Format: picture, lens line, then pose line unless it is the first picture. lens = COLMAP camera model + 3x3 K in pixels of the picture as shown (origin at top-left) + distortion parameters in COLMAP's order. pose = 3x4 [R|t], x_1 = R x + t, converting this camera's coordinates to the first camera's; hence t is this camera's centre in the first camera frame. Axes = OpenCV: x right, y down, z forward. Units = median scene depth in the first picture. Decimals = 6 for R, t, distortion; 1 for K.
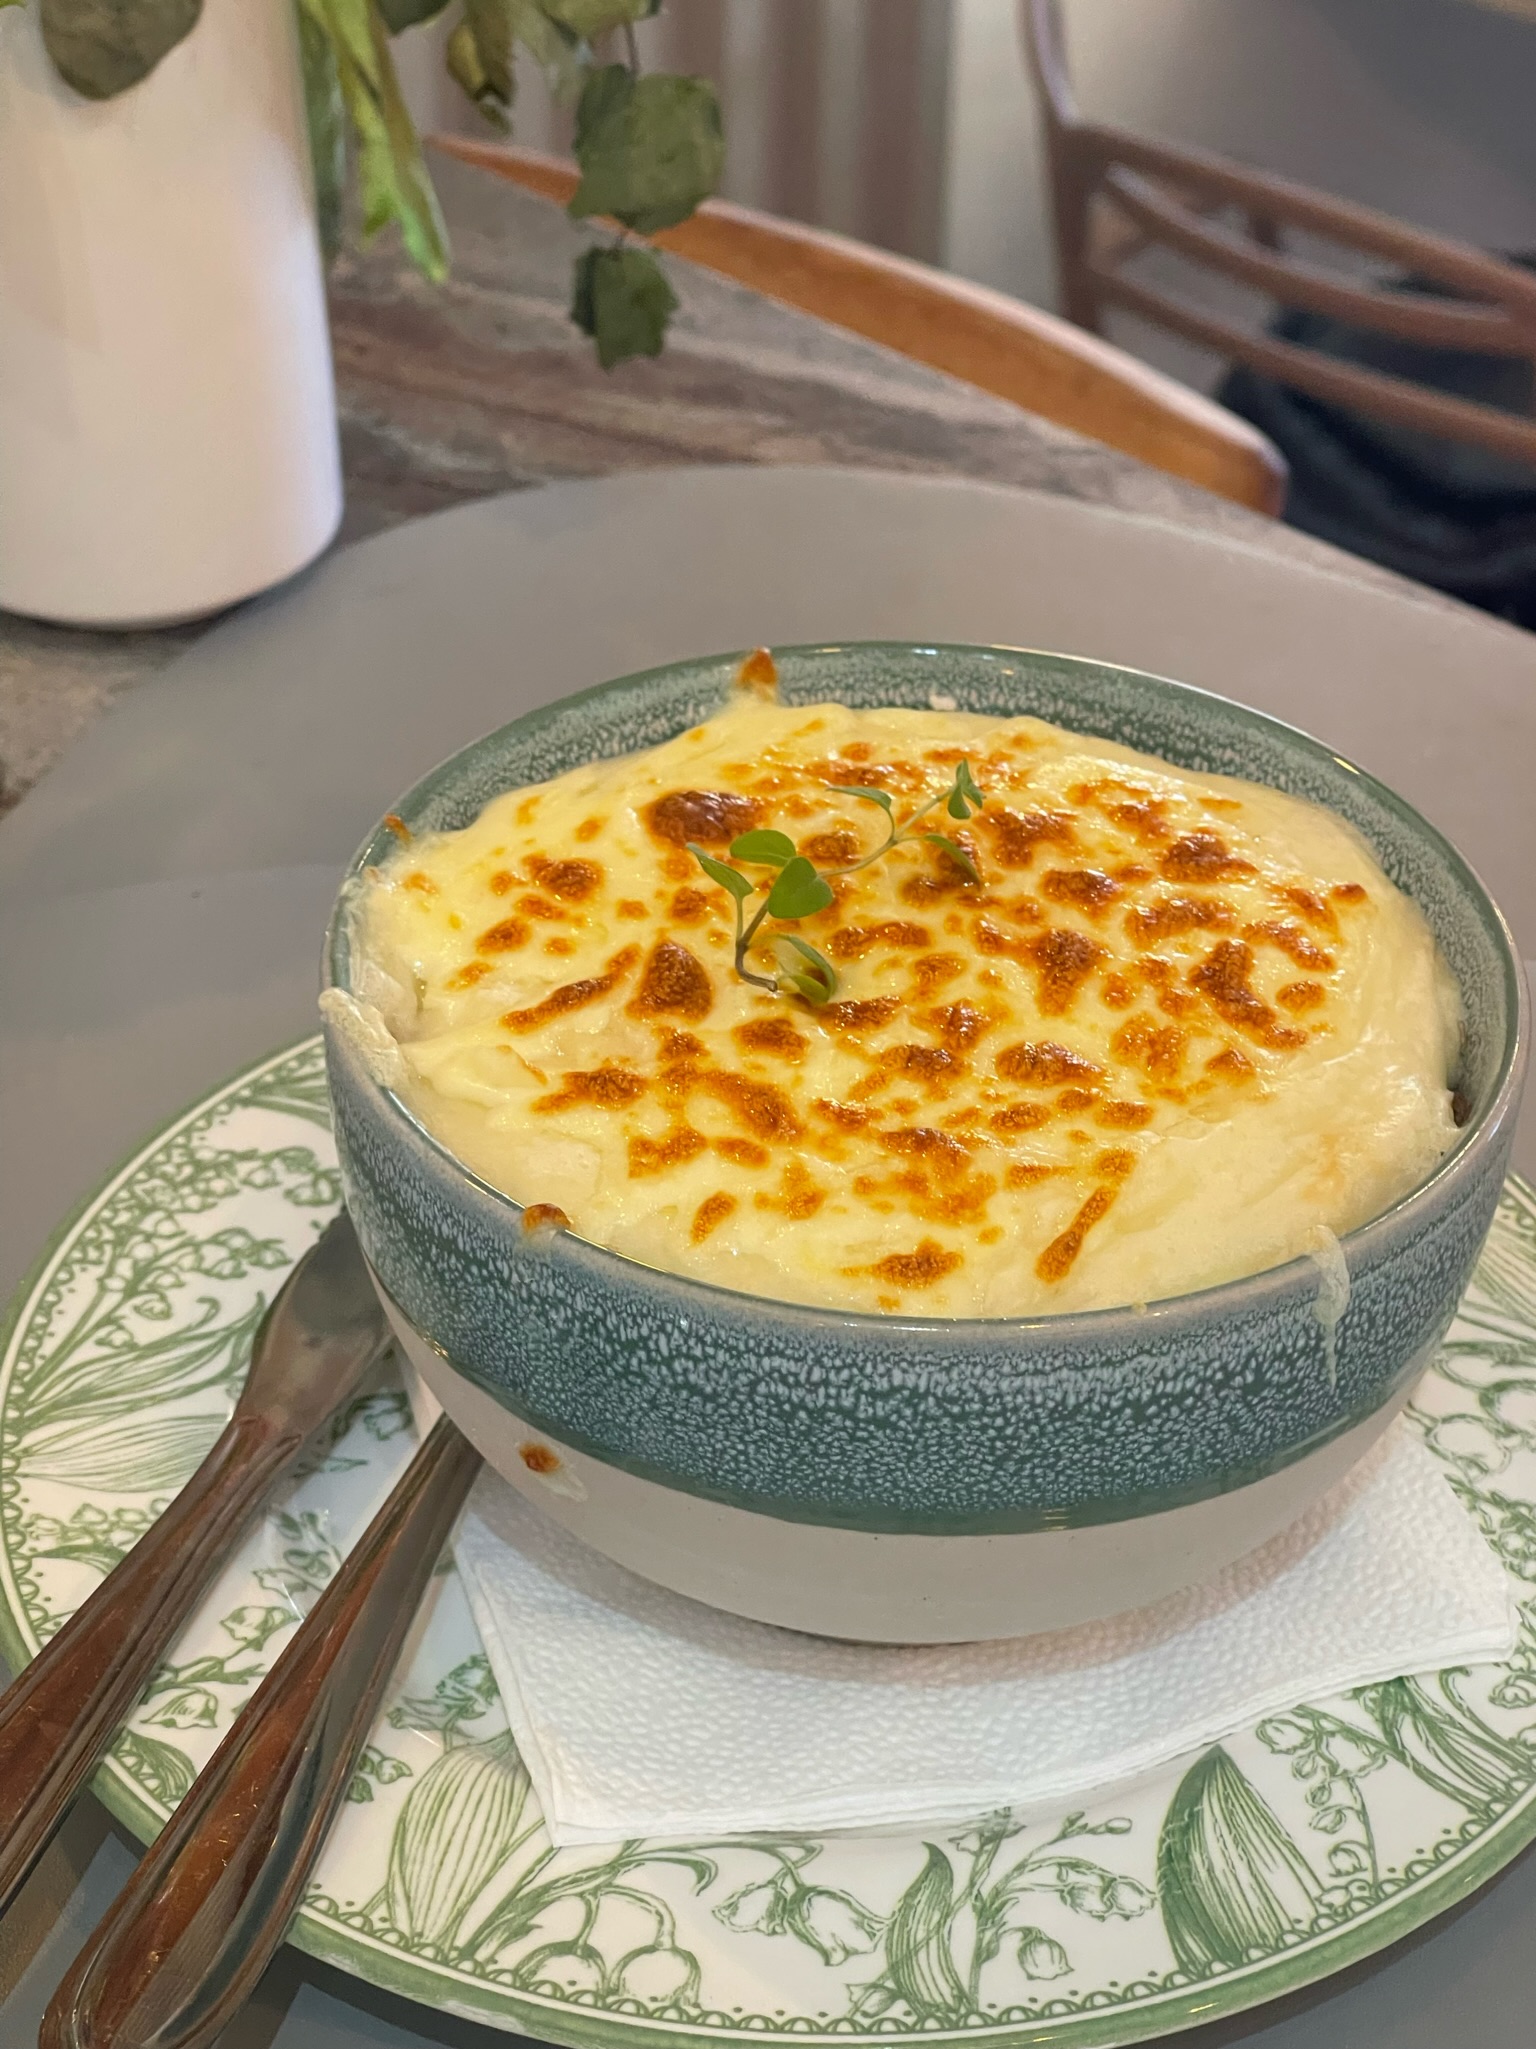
lens RADIAL K [[3872.5, 0, 768.2], [0, 3872.5, 1026.9], [0, 0, 1]] dist [0.087493, 0.000000]
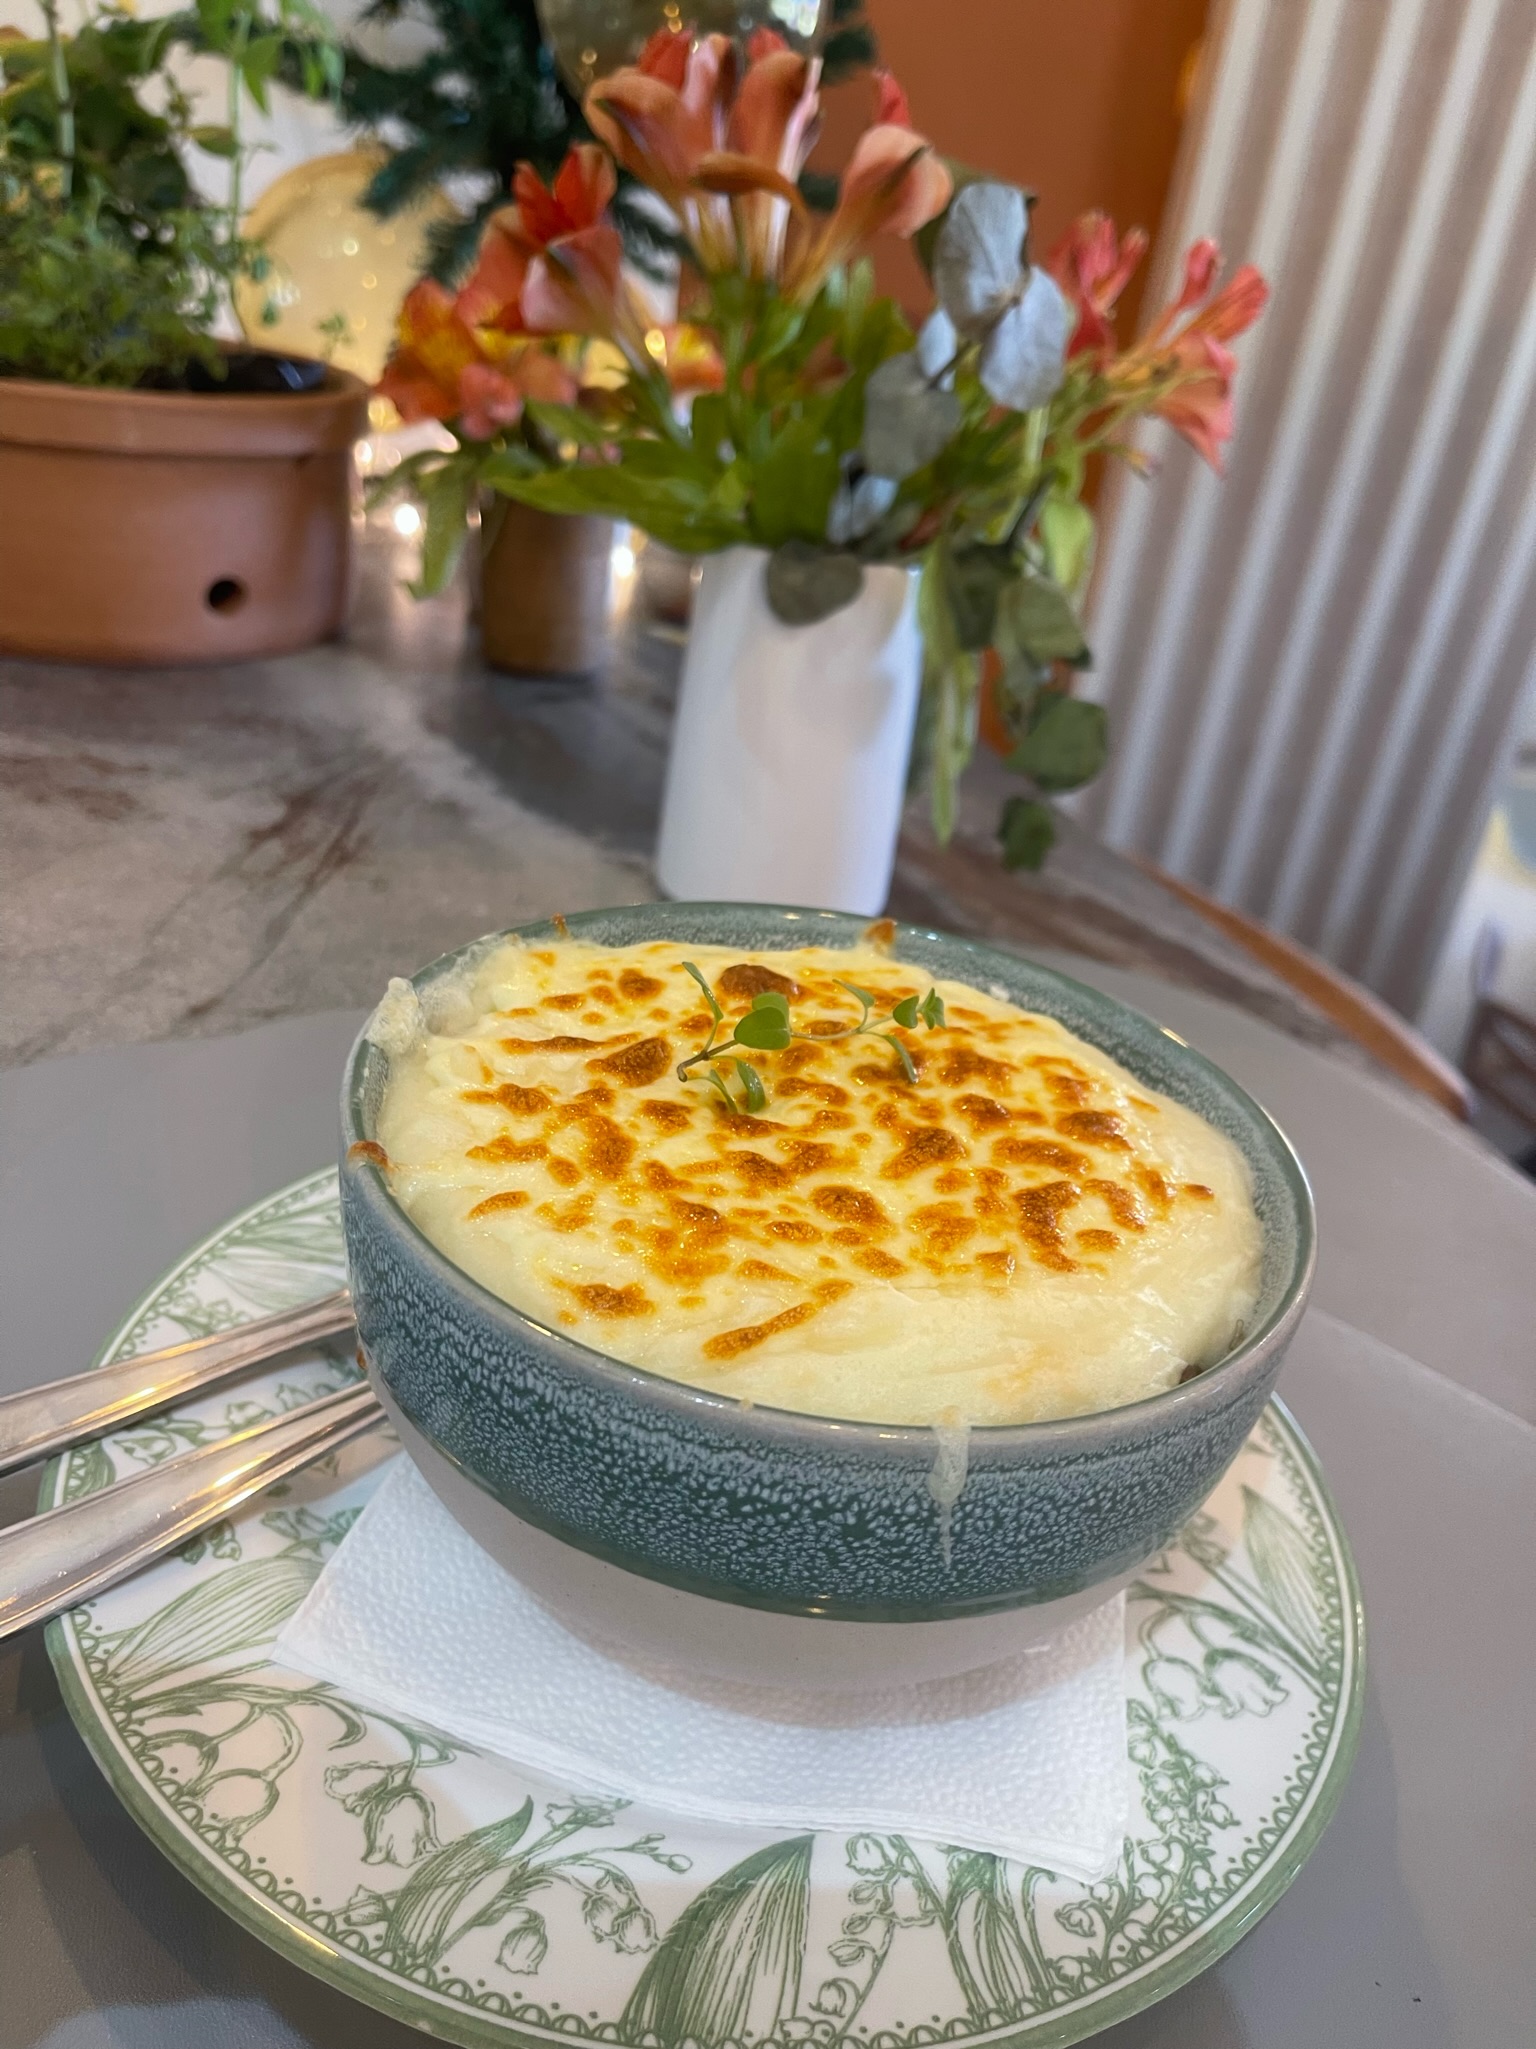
lens RADIAL K [[1558.3, 0, 774.2], [0, 1558.3, 1086.4], [0, 0, 1]] dist [0.009284, -0.036771]
pose [[0.883528, 0.315991, -0.345729, 0.201542], [-0.362856, 0.928521, -0.078643, 0.021382], [0.296166, 0.194933, 0.935033, 0.545383]]
